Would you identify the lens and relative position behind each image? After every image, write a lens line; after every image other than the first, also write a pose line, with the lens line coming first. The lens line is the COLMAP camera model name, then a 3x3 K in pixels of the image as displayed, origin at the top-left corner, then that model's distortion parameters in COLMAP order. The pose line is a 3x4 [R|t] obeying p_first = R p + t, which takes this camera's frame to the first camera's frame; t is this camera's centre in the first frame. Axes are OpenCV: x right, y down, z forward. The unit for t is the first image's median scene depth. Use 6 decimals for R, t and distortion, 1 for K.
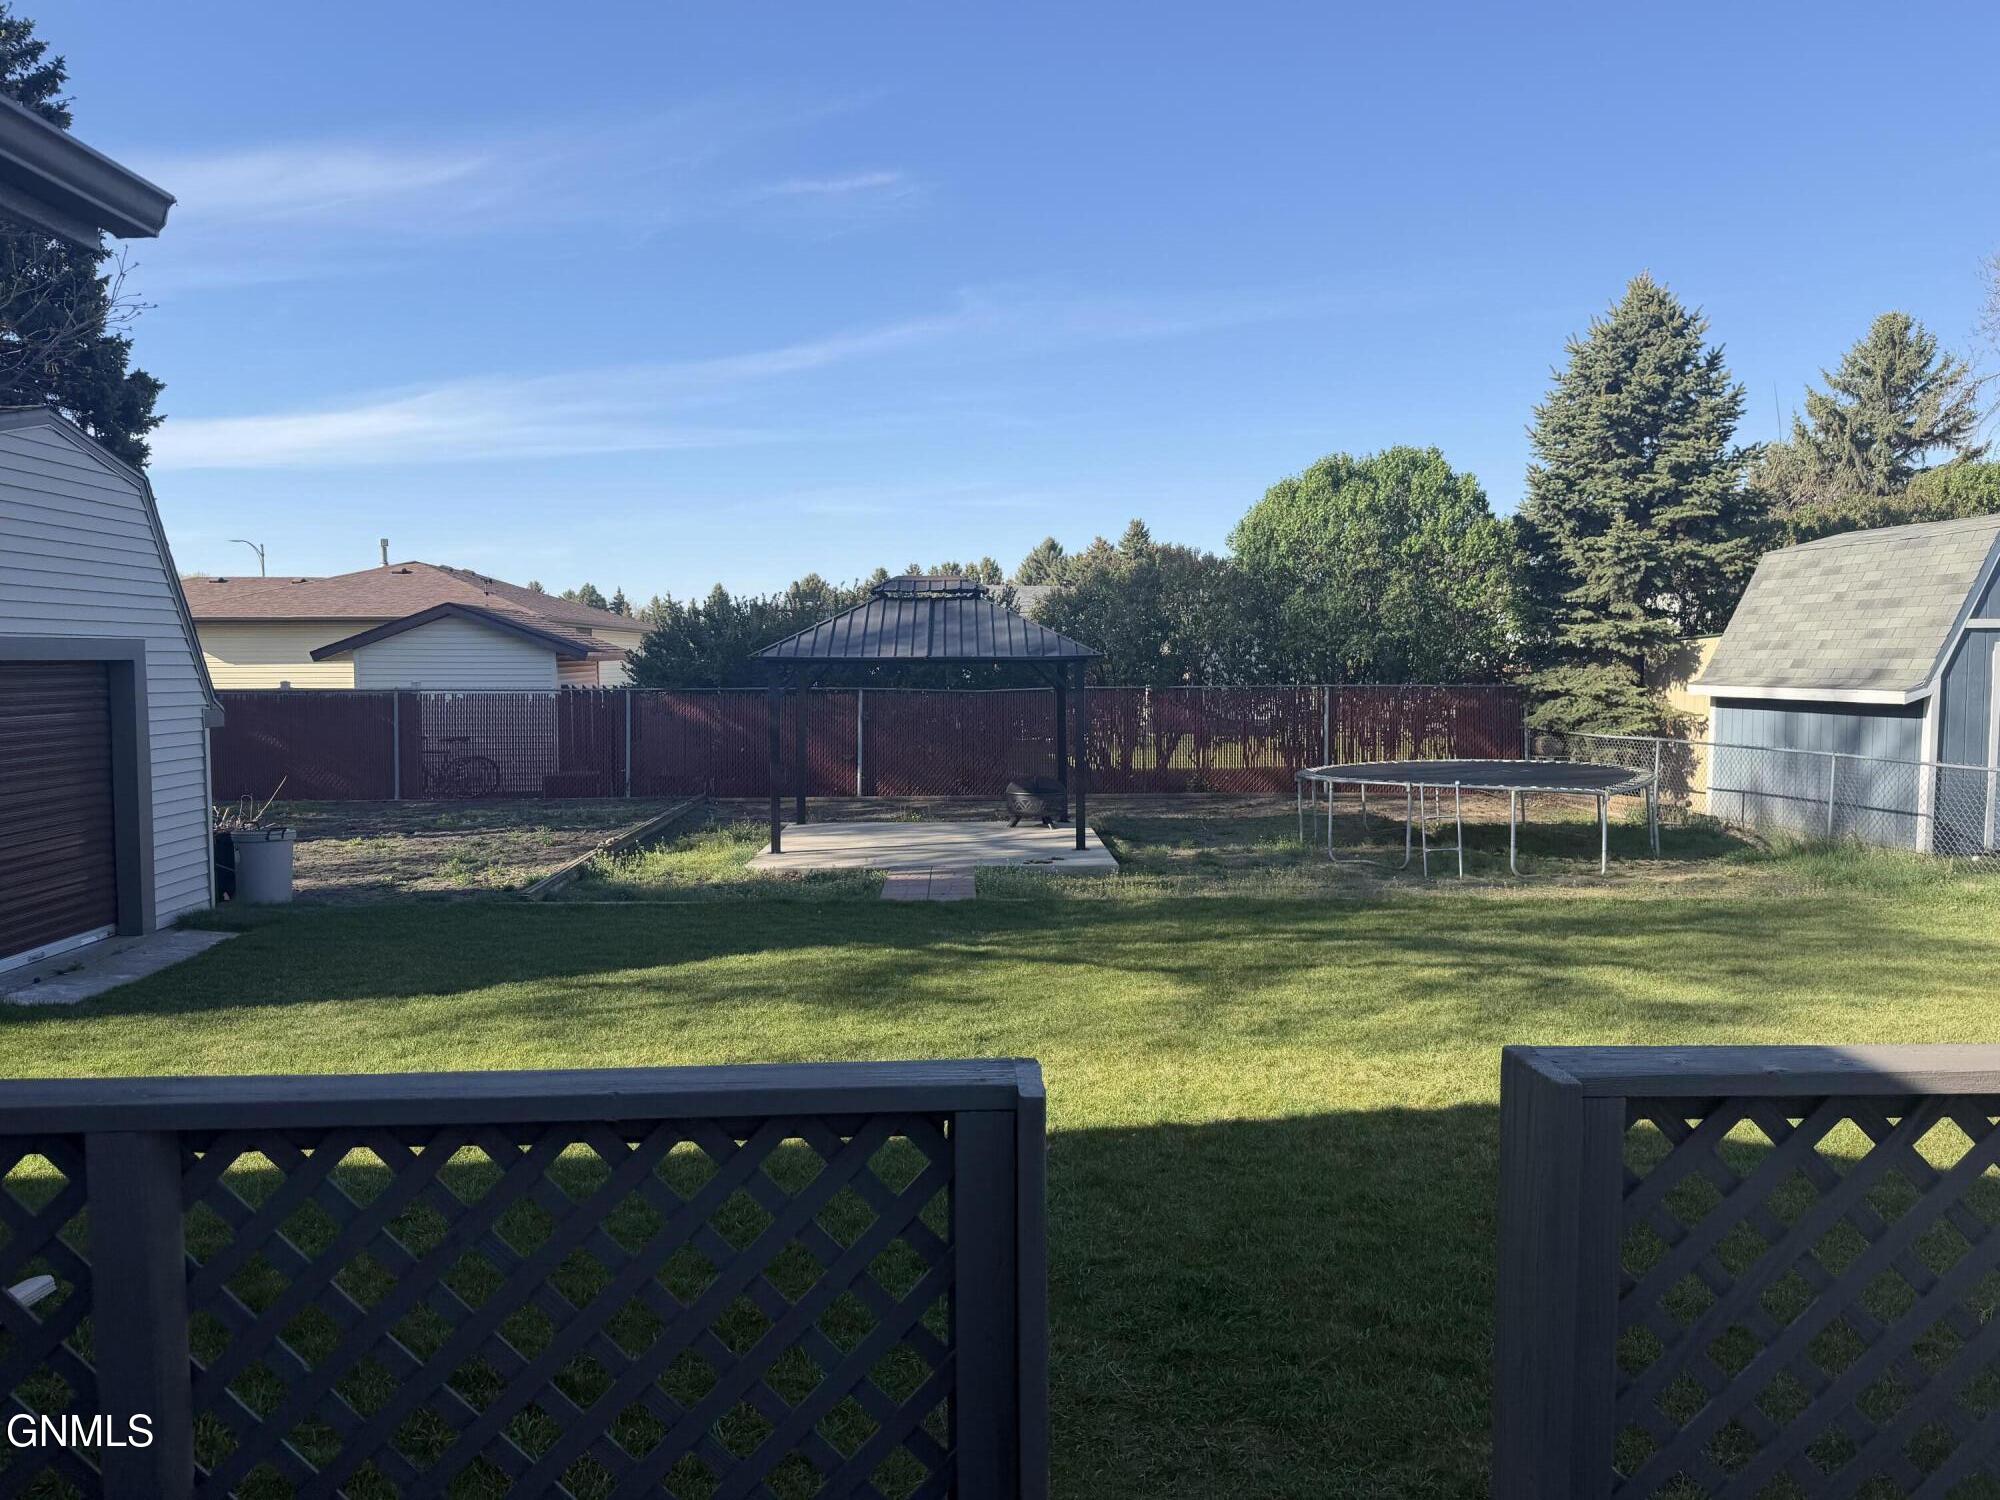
lens RADIAL K [[1379.9, 0, 959.0], [0, 1379.9, 736.2], [0, 0, 1]] dist [-0.007948, -0.008421]
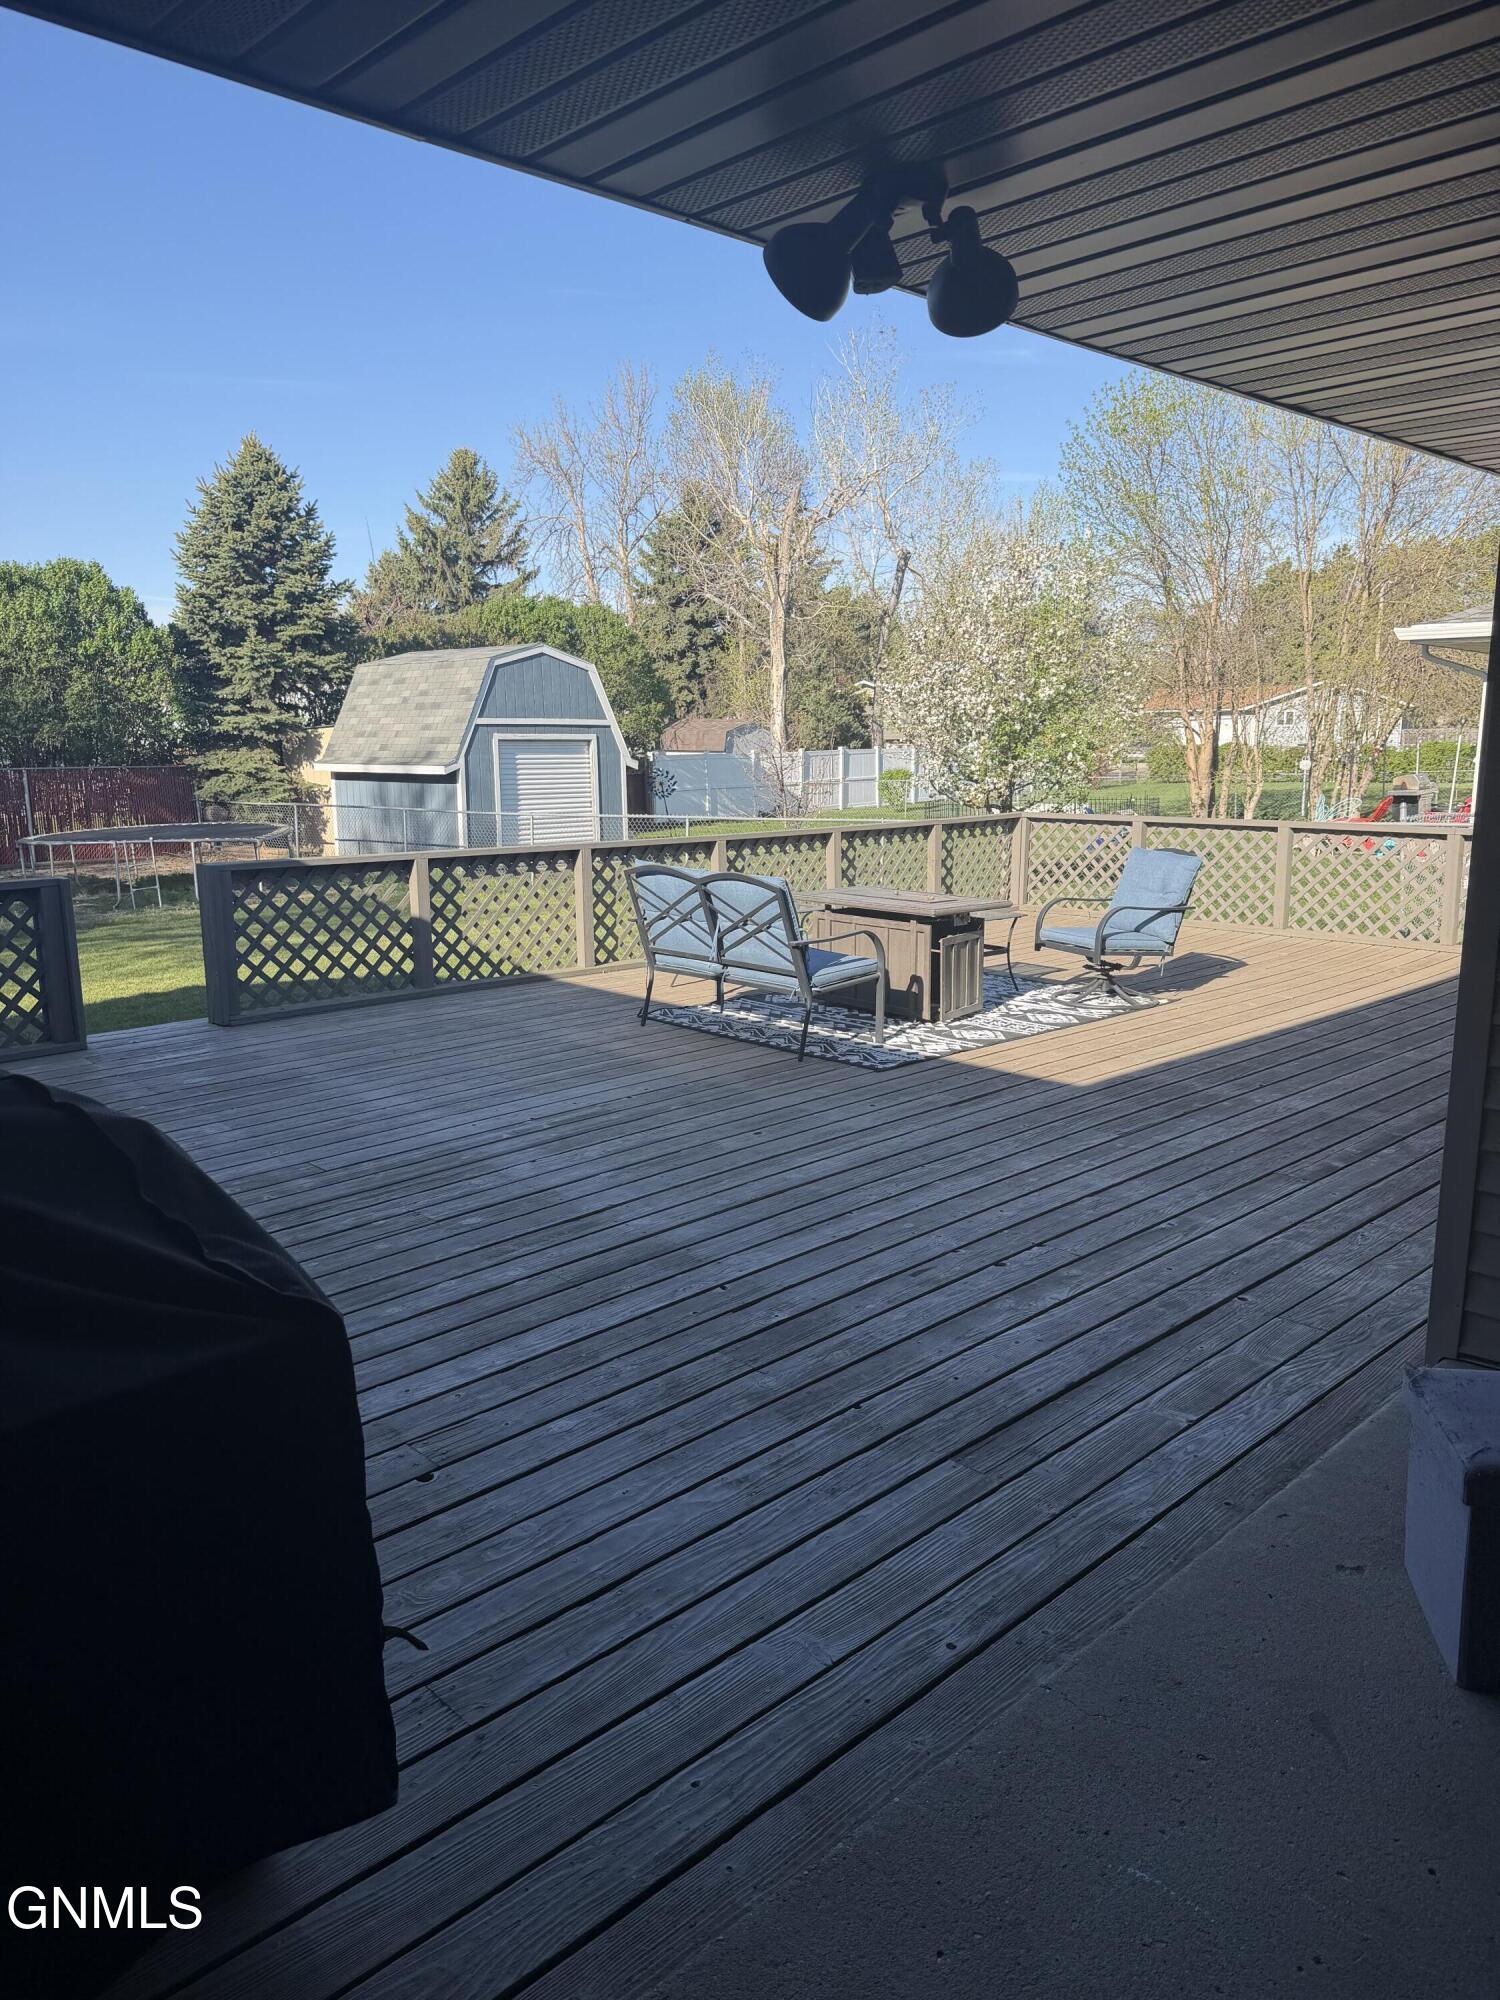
lens RADIAL K [[1394.2, 0, 735.4], [0, 1394.2, 1003.9], [0, 0, 1]] dist [0.128484, -0.236068]
pose [[0.729861, -0.129603, 0.671197, -0.124509], [0.043041, 0.988628, 0.144094, 0.013952], [-0.682239, -0.076279, 0.727139, -0.298274]]
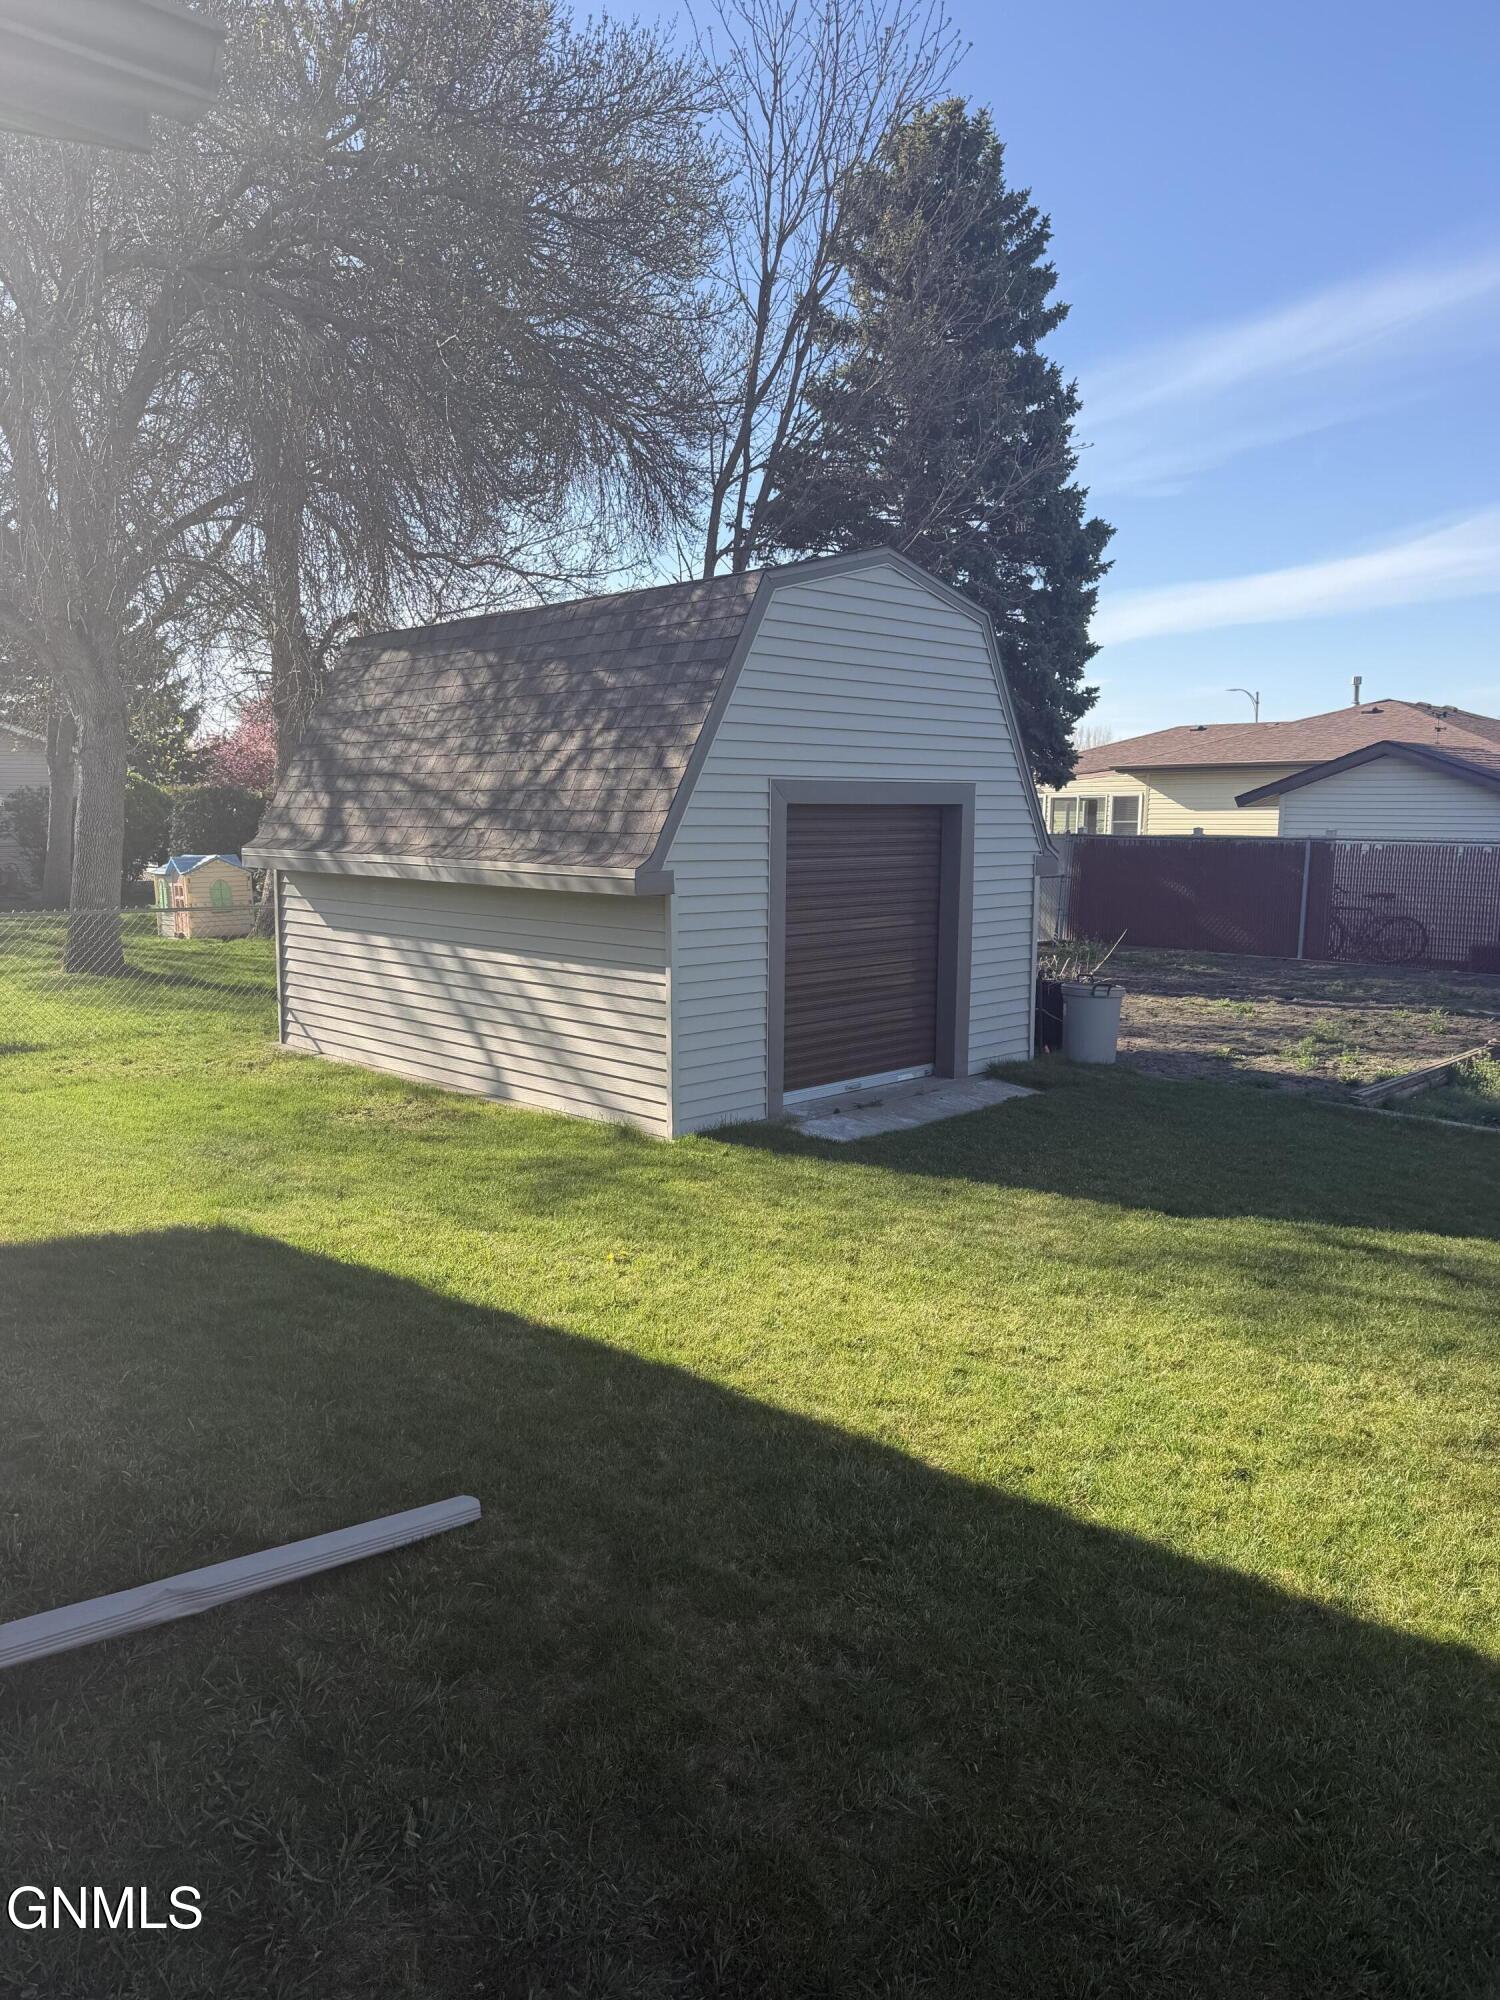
lens RADIAL K [[1394.2, 0, 735.4], [0, 1394.2, 1003.9], [0, 0, 1]] dist [0.128484, -0.236068]
pose [[0.693337, 0.107338, -0.712575, 0.024362], [-0.047865, 0.993520, 0.103086, -0.009245], [0.719023, -0.037366, 0.693982, 0.192266]]
